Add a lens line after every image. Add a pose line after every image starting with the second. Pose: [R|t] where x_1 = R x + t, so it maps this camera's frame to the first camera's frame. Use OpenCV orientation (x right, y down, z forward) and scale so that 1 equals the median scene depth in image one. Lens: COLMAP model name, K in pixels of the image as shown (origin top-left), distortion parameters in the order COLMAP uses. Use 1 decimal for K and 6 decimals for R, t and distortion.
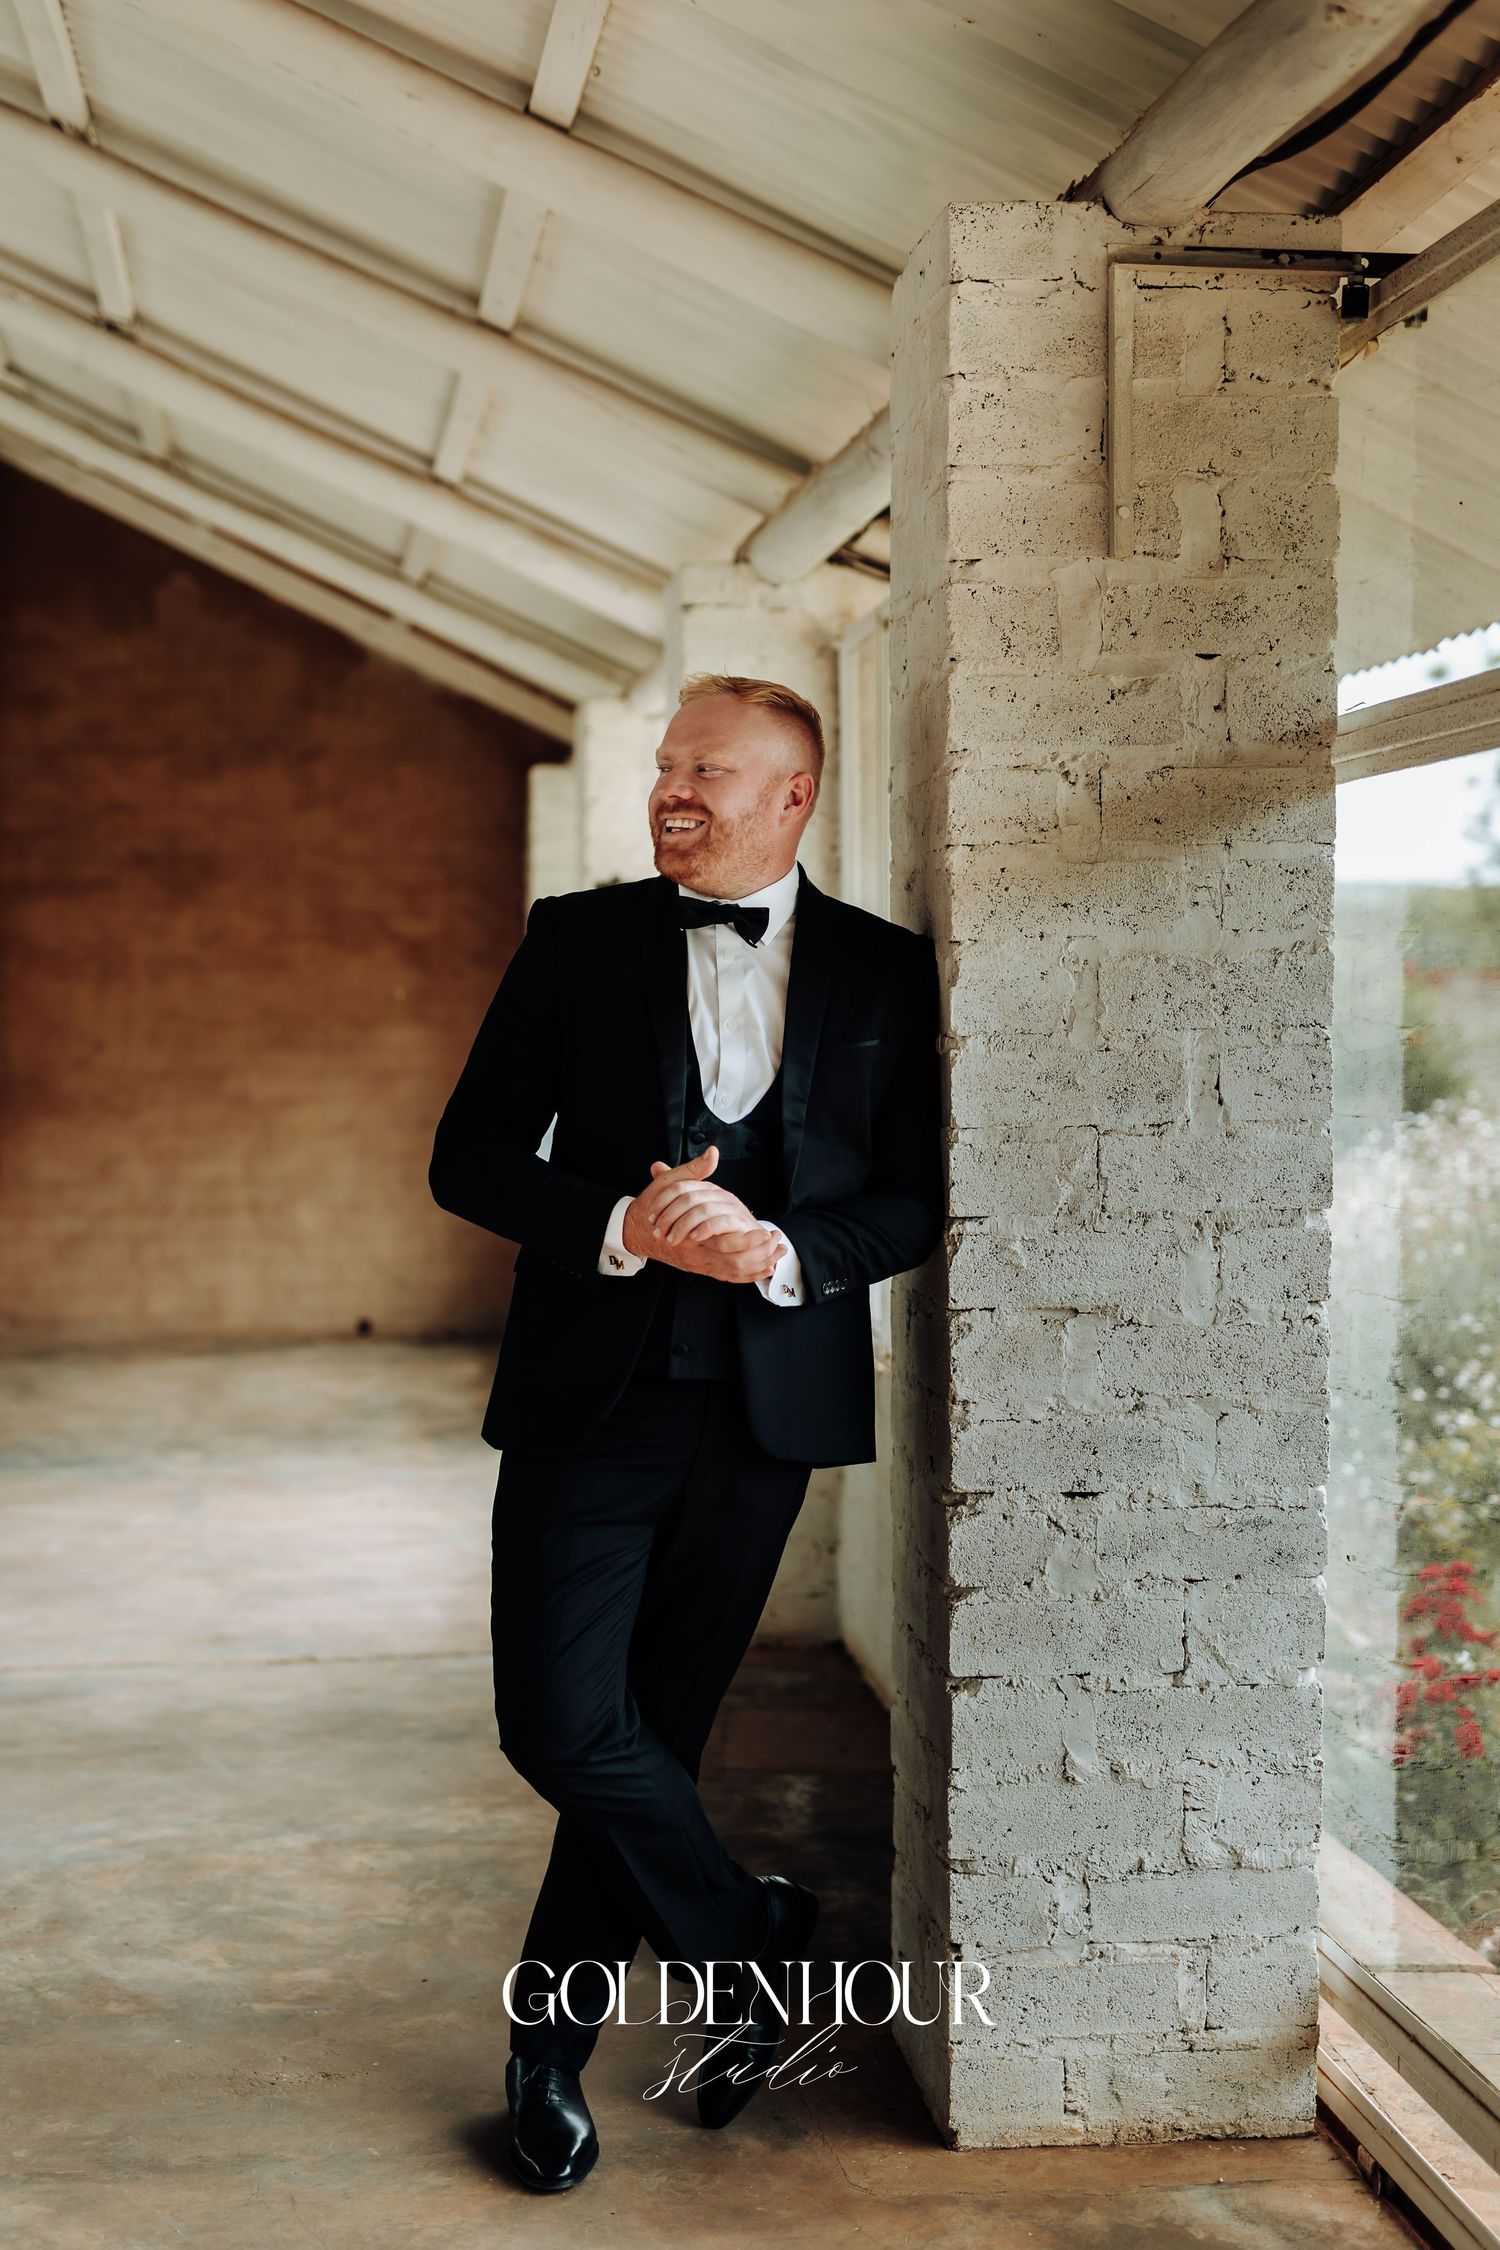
lens RADIAL K [[3111.3, 0, 693.7], [0, 3111.3, 1124.5], [0, 0, 1]] dist [-0.022921, -0.023326]
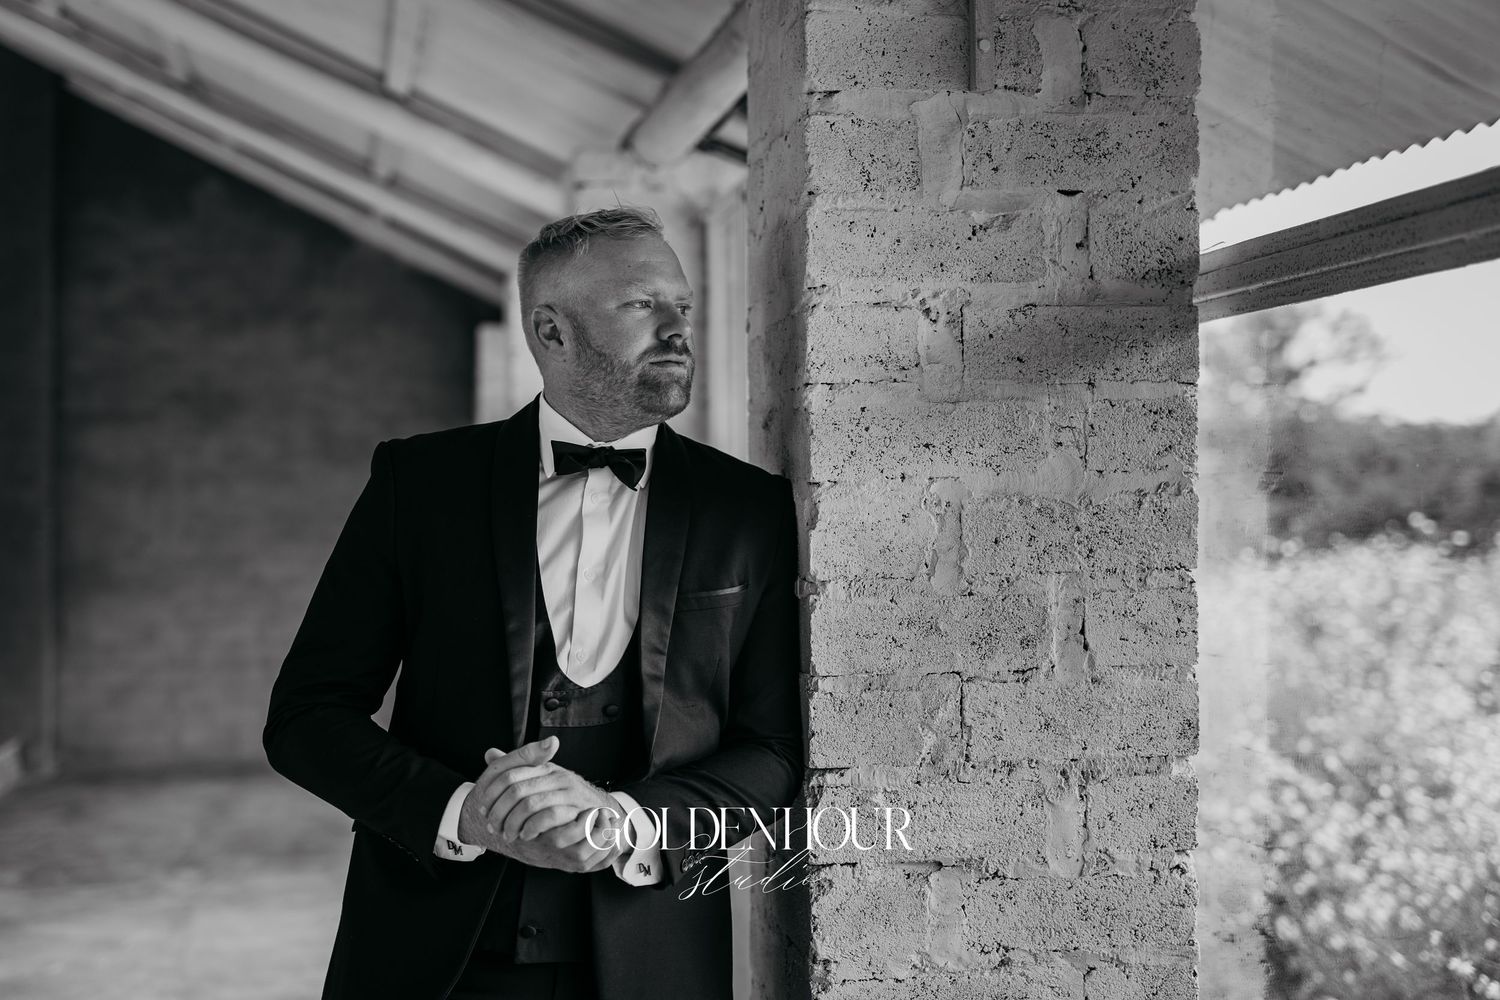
lens RADIAL K [[2074.2, 0, 750.0], [0, 2074.2, 500.0], [0, 0, 1]] dist [-0.022921, -0.023326]
pose [[0.998122, 0.000018, 0.061250, 0.024413], [0.002157, 0.999369, -0.035448, -0.030566], [-0.061212, 0.035514, 0.997493, 0.355914]]
